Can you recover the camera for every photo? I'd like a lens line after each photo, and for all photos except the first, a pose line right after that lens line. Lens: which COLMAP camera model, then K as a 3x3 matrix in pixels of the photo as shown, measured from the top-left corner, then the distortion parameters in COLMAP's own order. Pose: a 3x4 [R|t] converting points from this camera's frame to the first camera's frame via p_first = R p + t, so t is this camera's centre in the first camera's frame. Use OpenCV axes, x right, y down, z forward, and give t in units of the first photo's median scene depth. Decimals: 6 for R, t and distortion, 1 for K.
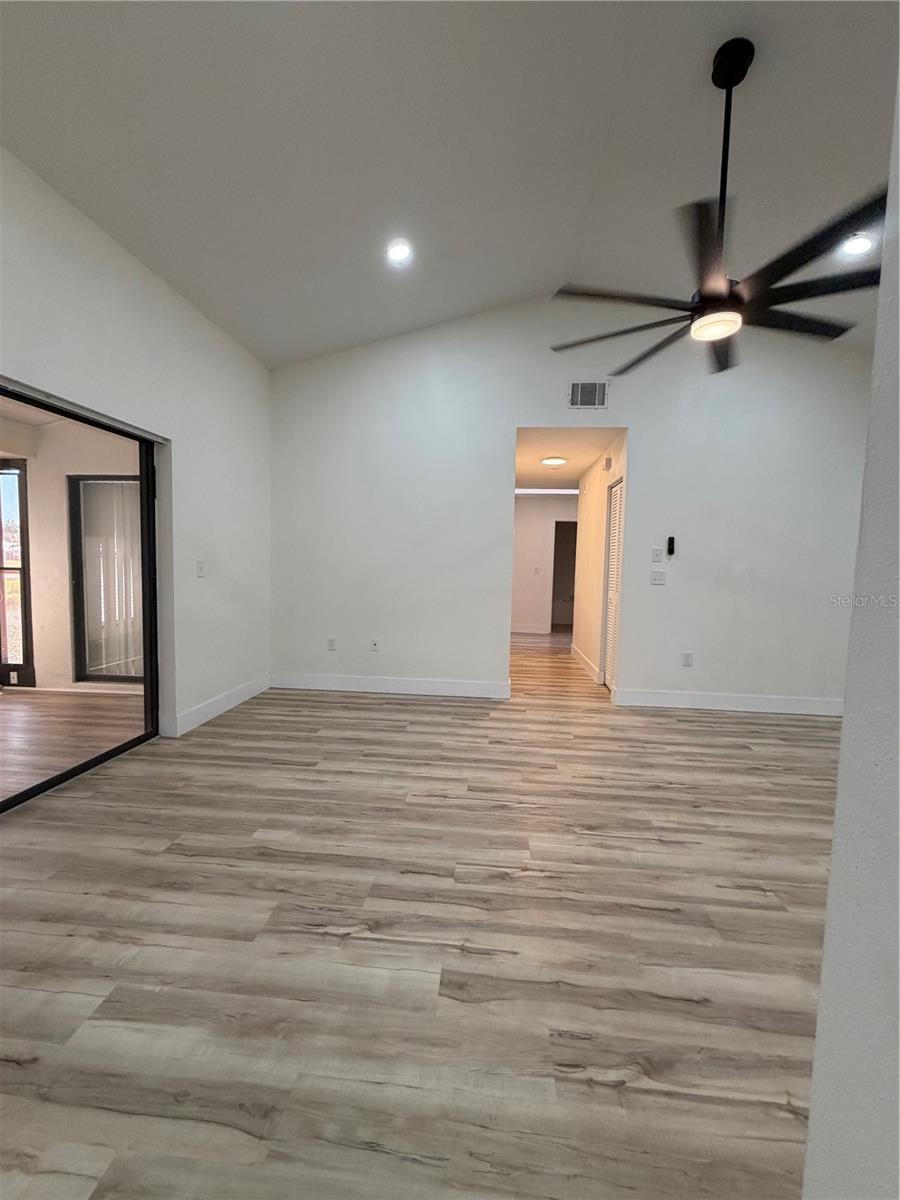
lens RADIAL K [[481.0, 0, 451.6], [0, 481.0, 597.4], [0, 0, 1]] dist [-0.002349, 0.000139]
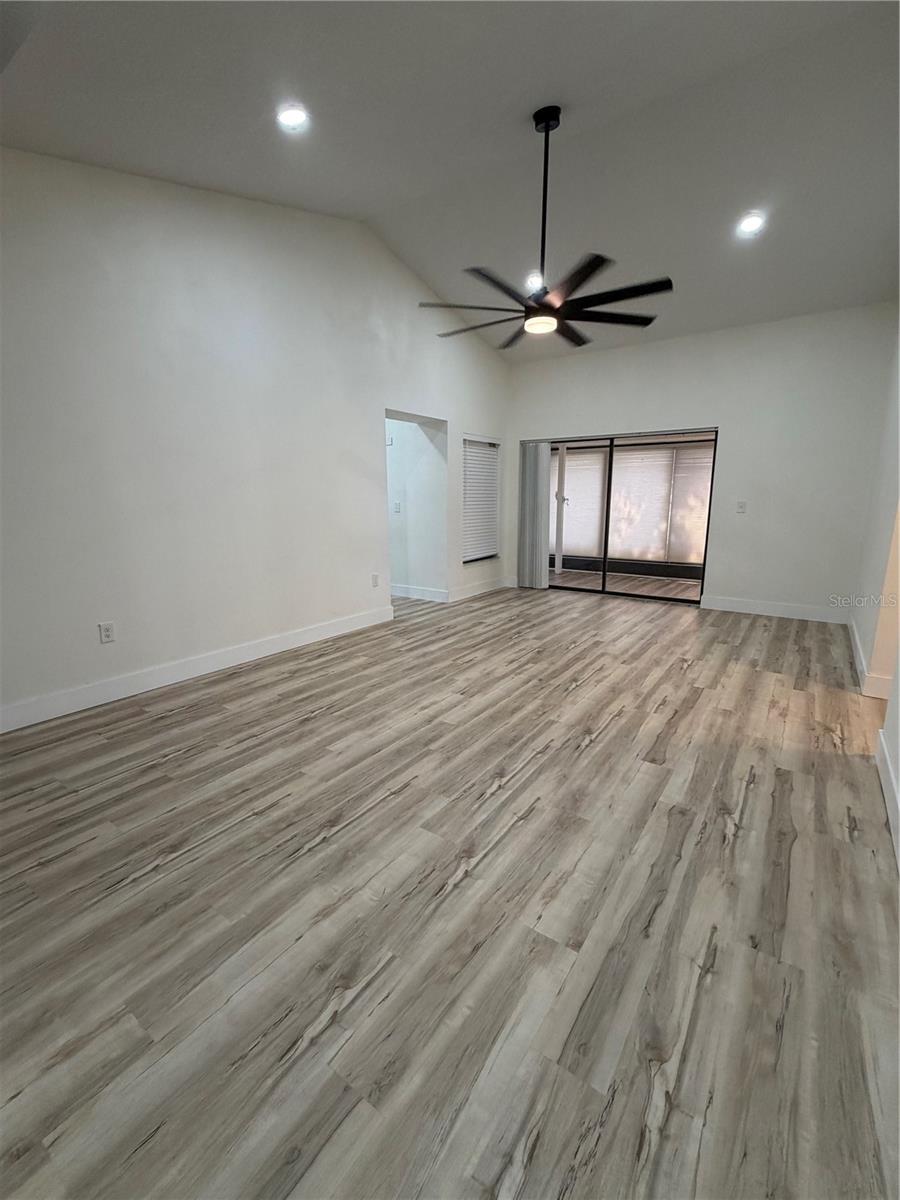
lens RADIAL K [[516.6, 0, 451.7], [0, 516.6, 599.1], [0, 0, 1]] dist [-0.000423, -0.000004]
pose [[-0.496699, 0.151404, -0.854615, 1.661032], [-0.065369, 0.975344, 0.210785, -0.075130], [0.865458, 0.160562, -0.474556, 1.288098]]
